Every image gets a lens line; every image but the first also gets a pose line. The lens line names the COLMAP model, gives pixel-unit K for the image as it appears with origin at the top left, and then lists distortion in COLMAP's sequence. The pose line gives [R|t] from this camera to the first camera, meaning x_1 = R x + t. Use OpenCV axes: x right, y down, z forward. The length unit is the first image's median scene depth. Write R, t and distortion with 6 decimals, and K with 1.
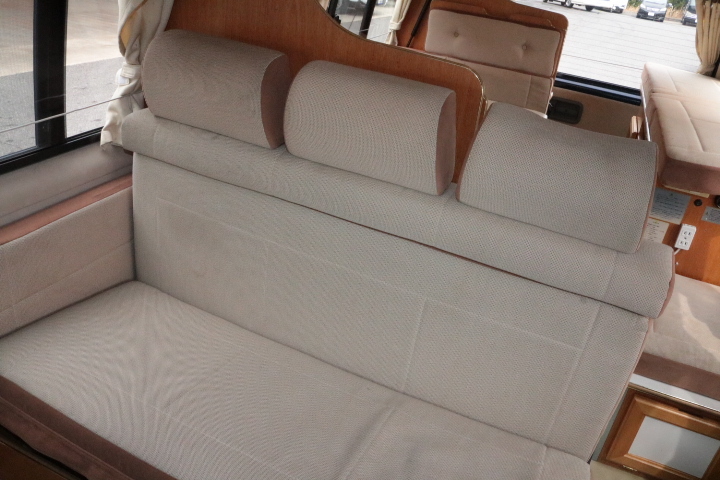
lens RADIAL K [[587.9, 0, 352.6], [0, 587.9, 238.7], [0, 0, 1]] dist [-0.141088, 0.106485]
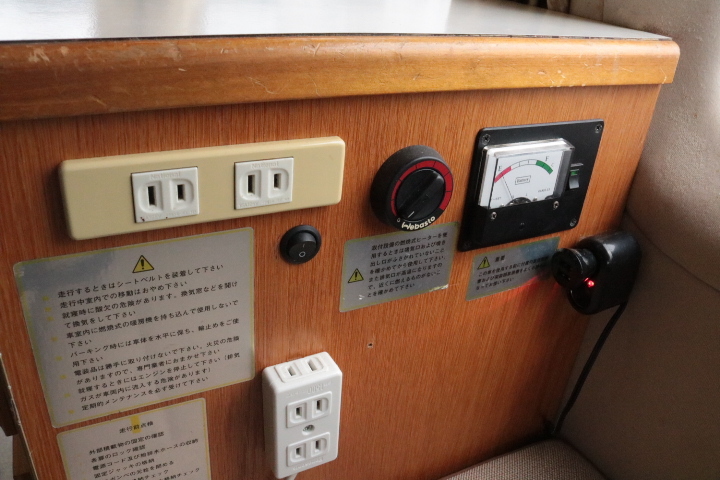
lens RADIAL K [[587.9, 0, 352.6], [0, 587.9, 238.7], [0, 0, 1]] dist [-0.141088, 0.106485]
pose [[0.635763, -0.420728, 0.647142, 0.469504], [0.363407, 0.902811, 0.229930, -0.092927], [-0.680985, 0.088995, 0.726869, 0.795292]]
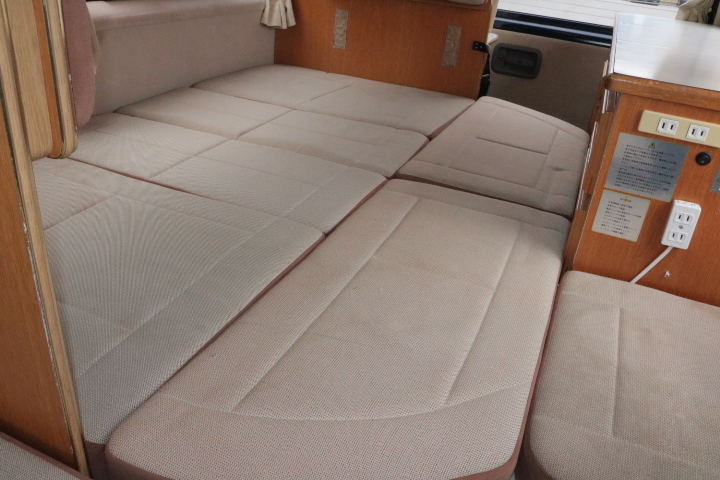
lens RADIAL K [[587.9, 0, 352.6], [0, 587.9, 238.7], [0, 0, 1]] dist [-0.141088, 0.106485]
pose [[0.999477, -0.032005, -0.004581, 0.265643], [0.032015, 0.999485, 0.002196, -0.000985], [0.004509, -0.002342, 0.999987, 0.440360]]
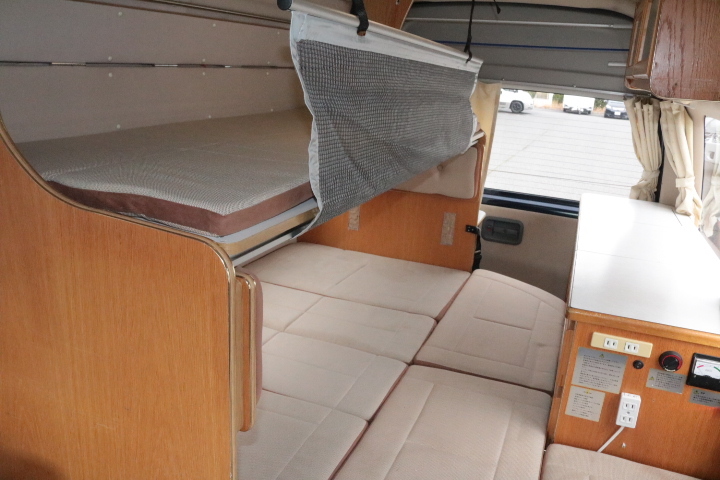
lens RADIAL K [[587.9, 0, 352.6], [0, 587.9, 238.7], [0, 0, 1]] dist [-0.141088, 0.106485]
pose [[0.997840, -0.064142, 0.014204, 0.220220], [0.065672, 0.979789, -0.188946, -0.100849], [-0.001797, 0.189471, 0.981885, 0.219530]]
